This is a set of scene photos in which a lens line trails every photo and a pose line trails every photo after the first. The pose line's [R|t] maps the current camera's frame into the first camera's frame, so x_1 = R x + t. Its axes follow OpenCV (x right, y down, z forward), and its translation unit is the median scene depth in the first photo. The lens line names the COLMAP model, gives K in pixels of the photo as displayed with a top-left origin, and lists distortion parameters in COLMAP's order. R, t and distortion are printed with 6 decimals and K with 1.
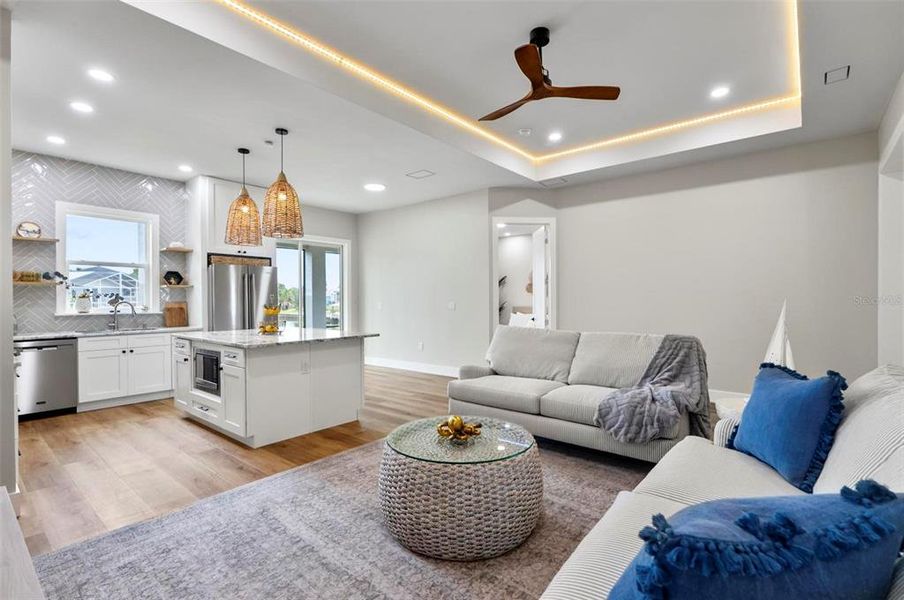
lens RADIAL K [[421.1, 0, 456.0], [0, 421.1, 302.5], [0, 0, 1]] dist [0.008036, -0.003523]
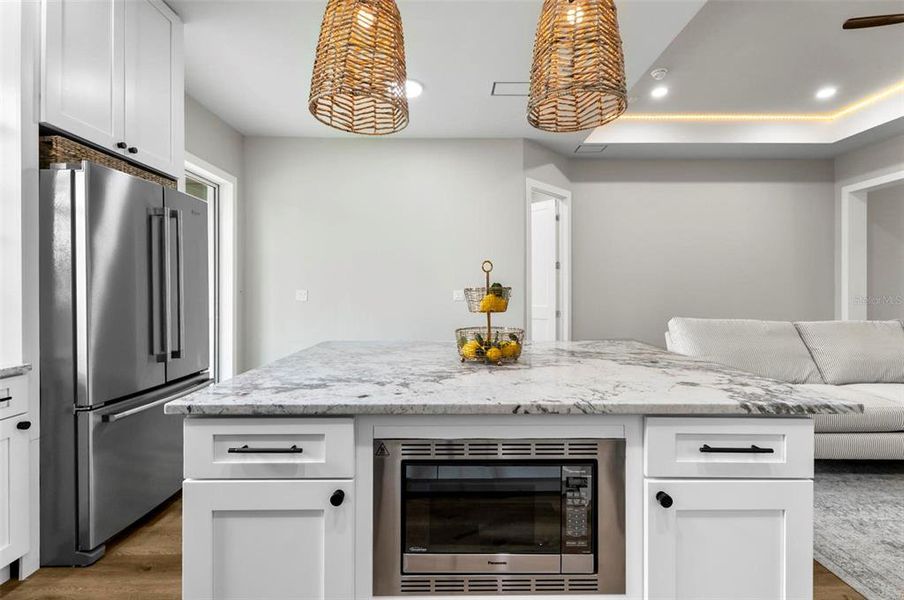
lens RADIAL K [[421.1, 0, 455.2], [0, 421.1, 292.4], [0, 0, 1]] dist [0.008036, -0.003523]
pose [[0.765581, 0.004797, 0.643322, -0.623177], [-0.000125, 0.999973, -0.007307, 0.011747], [-0.643340, 0.005514, 0.765561, 0.631675]]
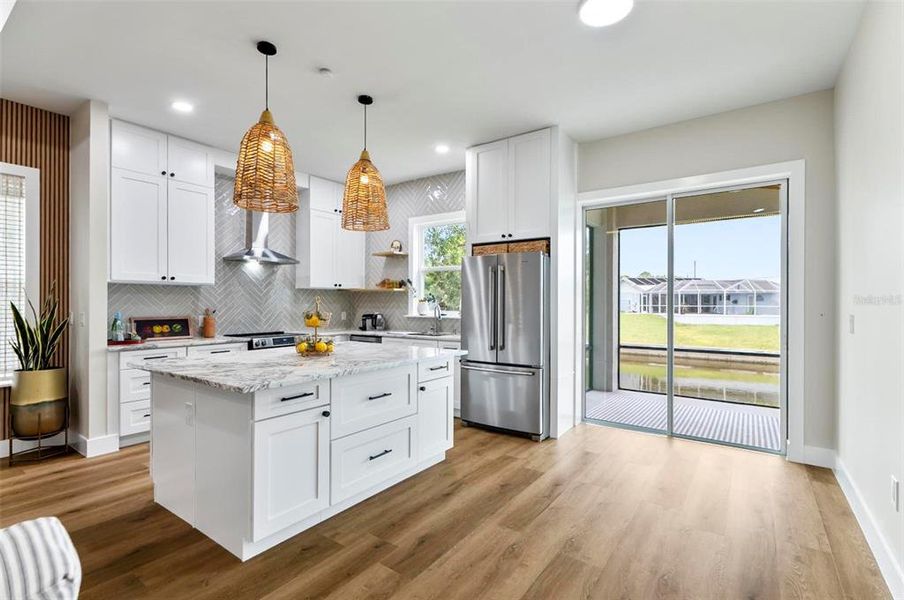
lens RADIAL K [[421.1, 0, 457.7], [0, 421.1, 302.9], [0, 0, 1]] dist [0.008036, -0.003523]
pose [[0.077377, 0.002236, -0.996999, 0.218717], [-0.008565, 0.999962, 0.001578, -0.010150], [0.996965, 0.008417, 0.077393, 1.027564]]
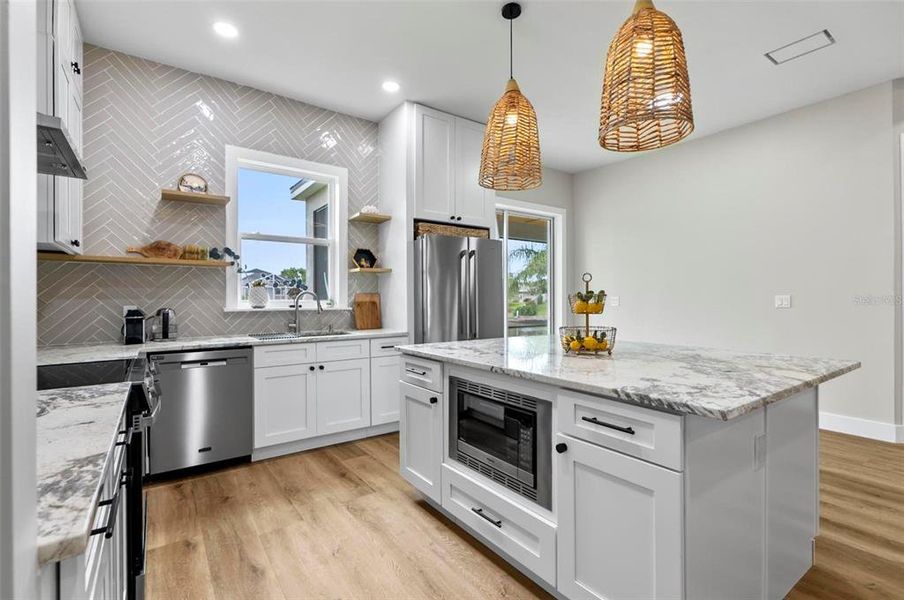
lens RADIAL K [[421.1, 0, 453.6], [0, 421.1, 299.5], [0, 0, 1]] dist [0.008036, -0.003523]
pose [[0.965892, 0.001154, -0.258944, -0.402371], [-0.001991, 0.999994, -0.002973, 0.012428], [0.258939, 0.003387, 0.965888, 0.425454]]
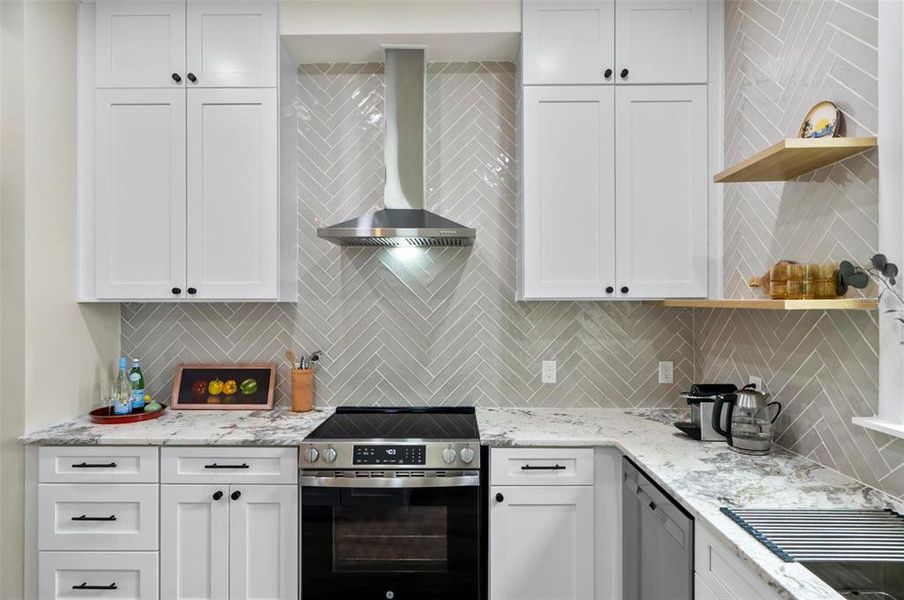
lens RADIAL K [[493.4, 0, 451.9], [0, 493.4, 298.8], [0, 0, 1]] dist [0.004031, -0.004105]
pose [[-0.782325, -0.000264, -0.622871, -0.544805], [-0.001938, 0.999996, 0.002010, -0.045779], [0.622868, 0.002779, -0.782322, 1.053360]]
